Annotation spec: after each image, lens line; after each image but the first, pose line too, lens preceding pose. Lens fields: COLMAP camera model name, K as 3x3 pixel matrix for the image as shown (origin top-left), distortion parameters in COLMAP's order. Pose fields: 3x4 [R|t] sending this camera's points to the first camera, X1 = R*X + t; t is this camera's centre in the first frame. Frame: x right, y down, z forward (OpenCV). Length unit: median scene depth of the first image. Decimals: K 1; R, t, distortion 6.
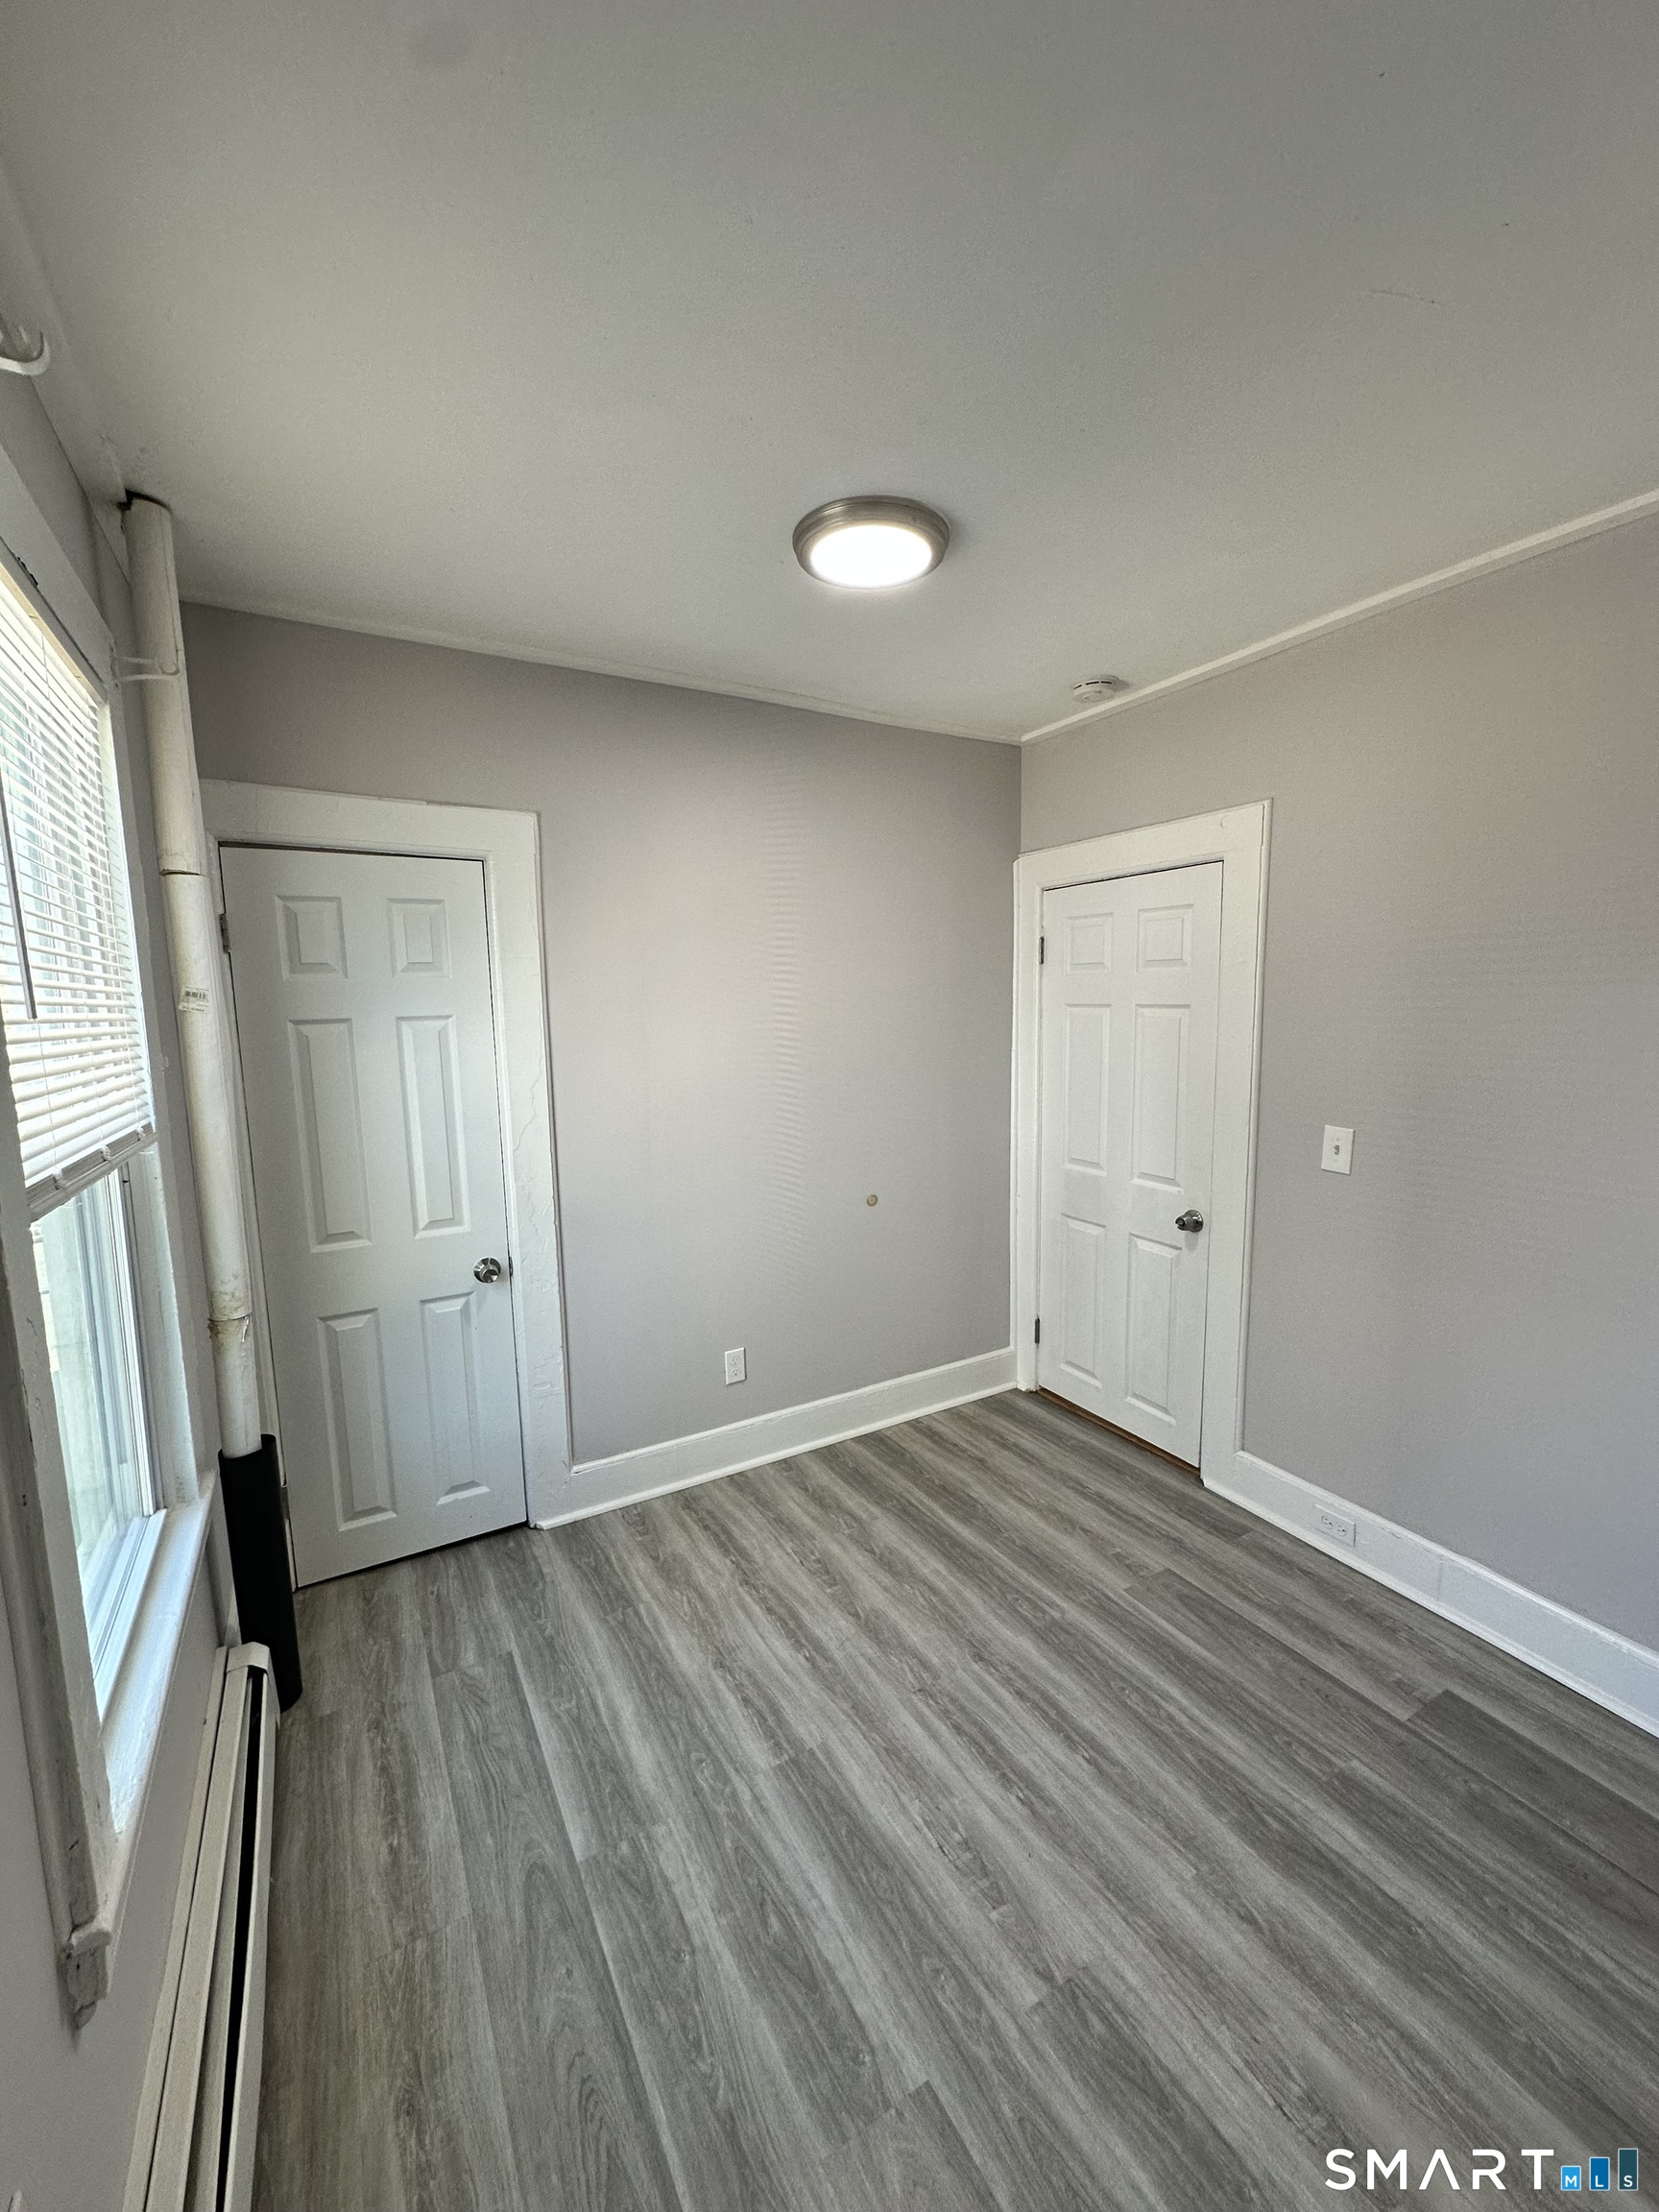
lens RADIAL K [[877.5, 0, 829.5], [0, 877.5, 1106.0], [0, 0, 1]] dist [-0.002029, 0.000021]
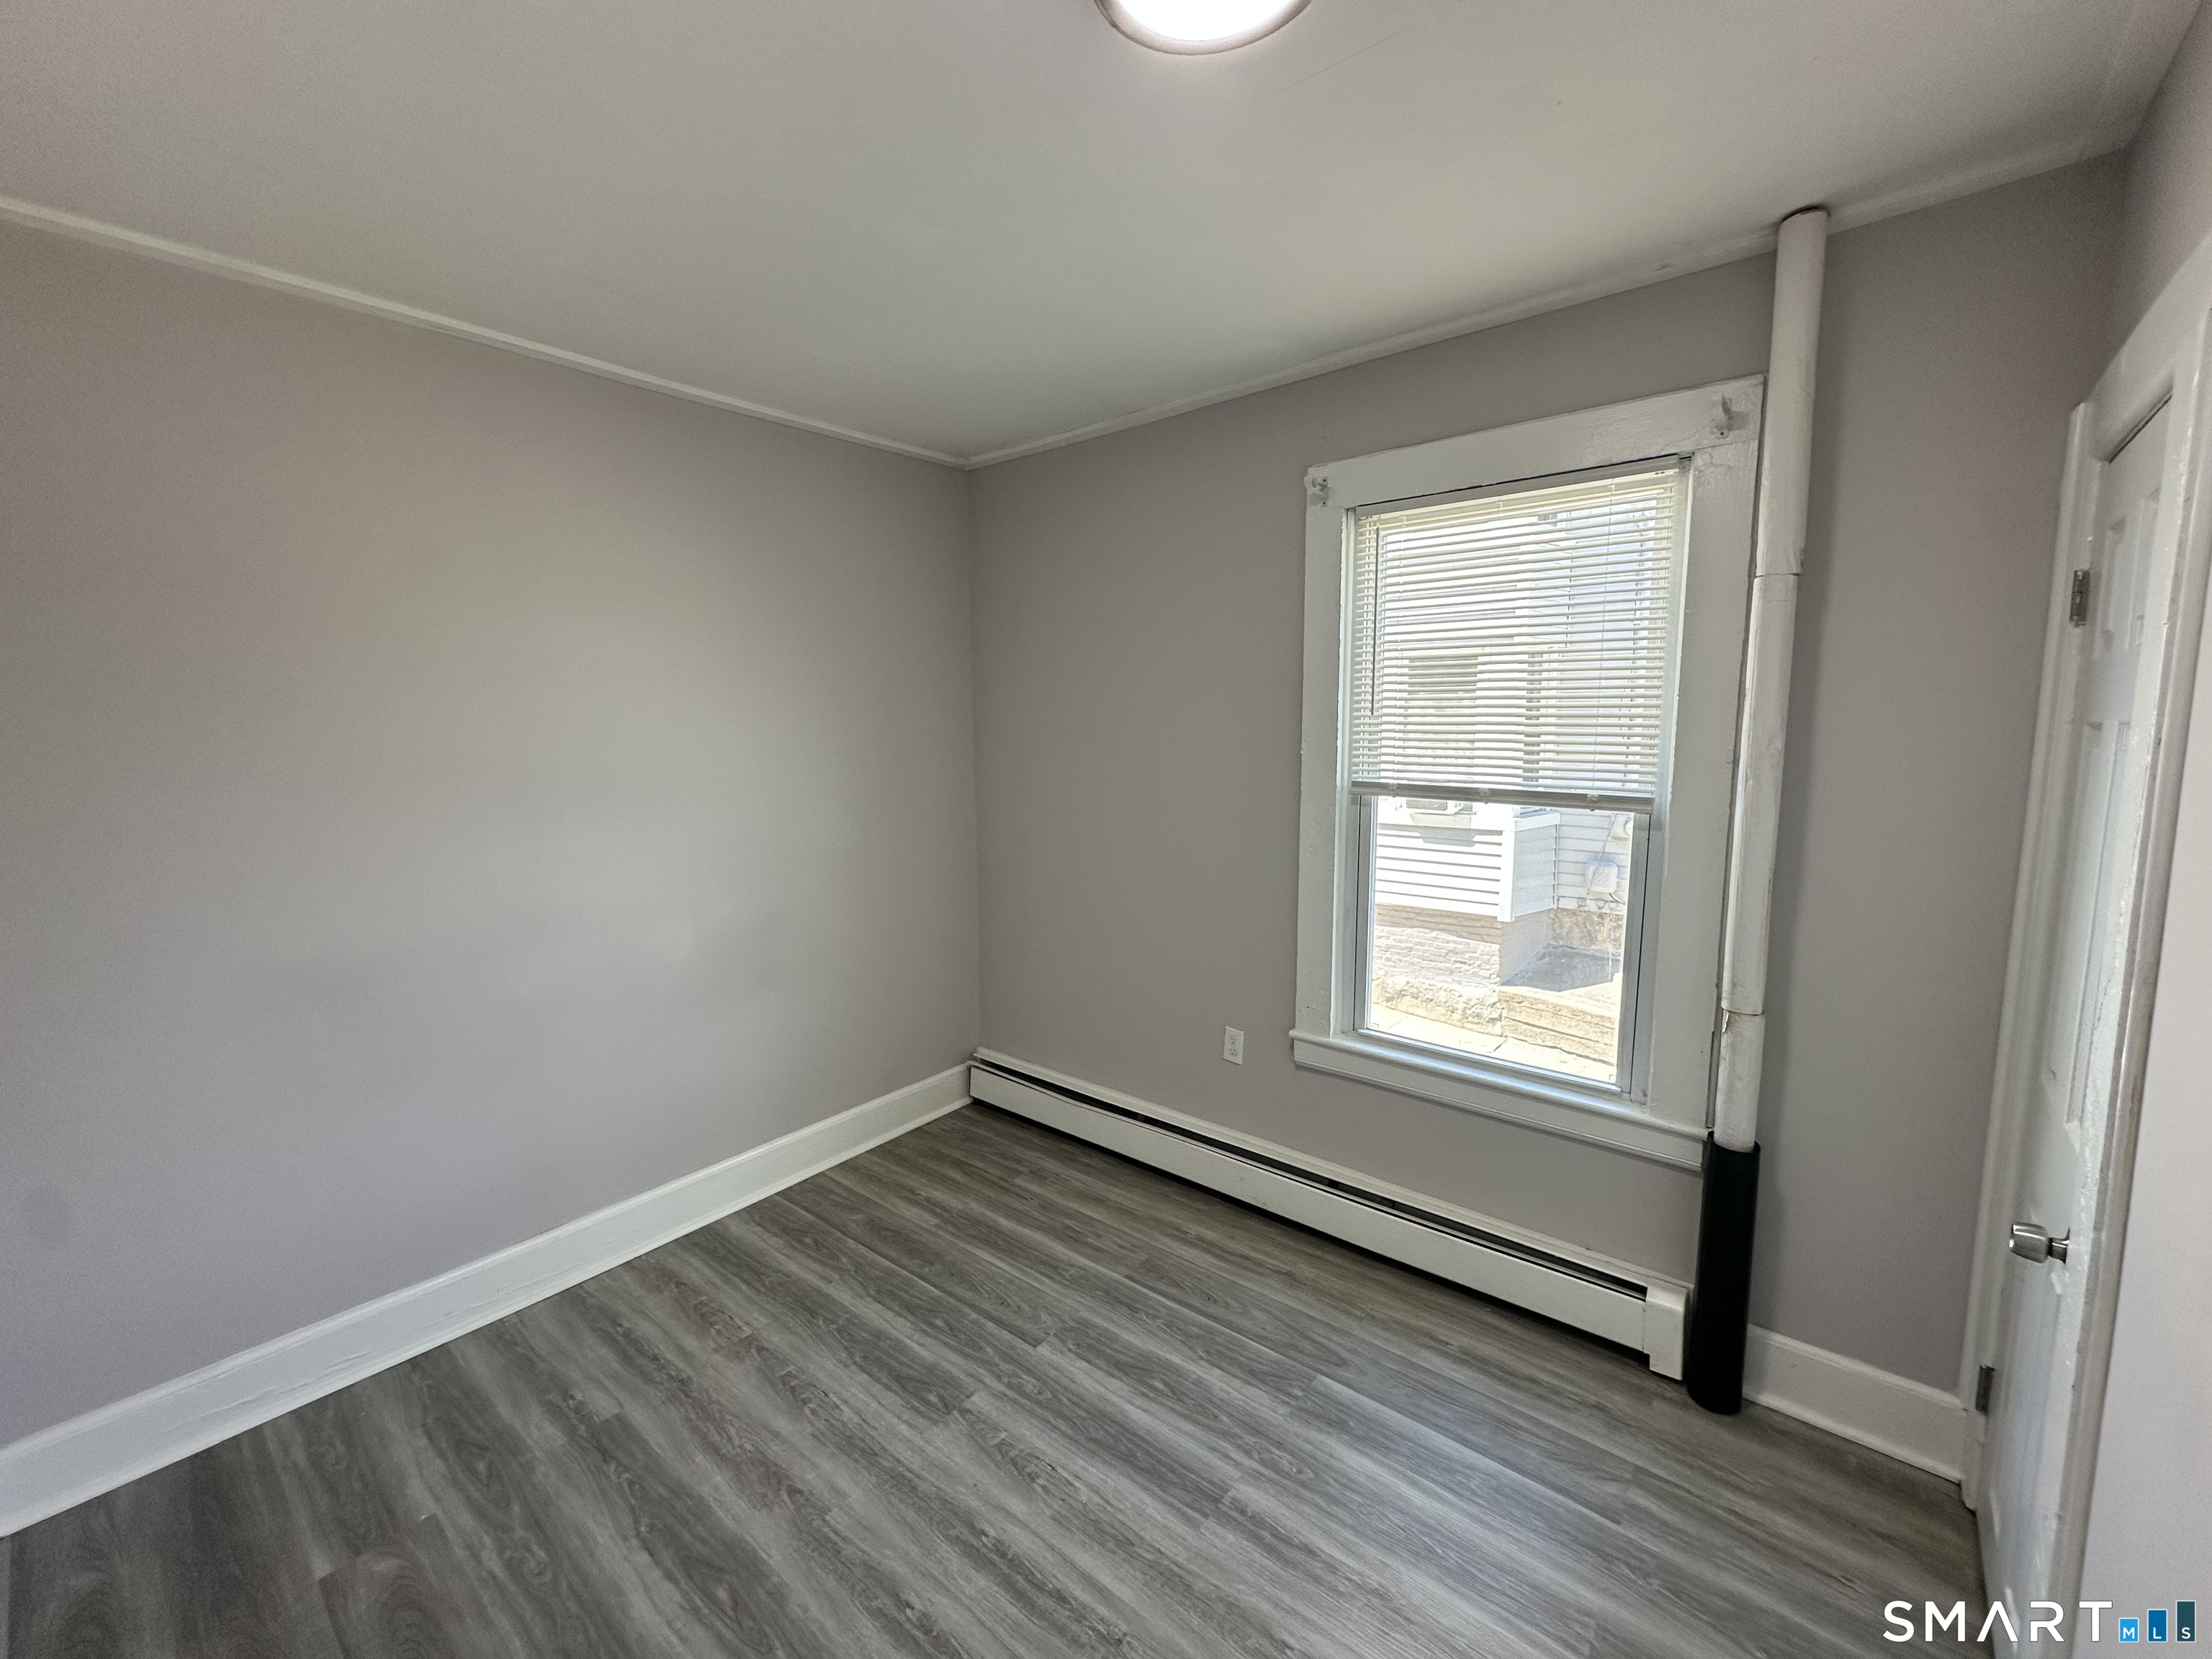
lens RADIAL K [[885.4, 0, 1106.0], [0, 885.4, 829.5], [0, 0, 1]] dist [0.000116, -0.000115]
pose [[-0.934557, 0.063912, -0.350027, 0.388898], [-0.024139, 0.970081, 0.241579, -0.215104], [0.354995, 0.234219, -0.905053, 1.767173]]
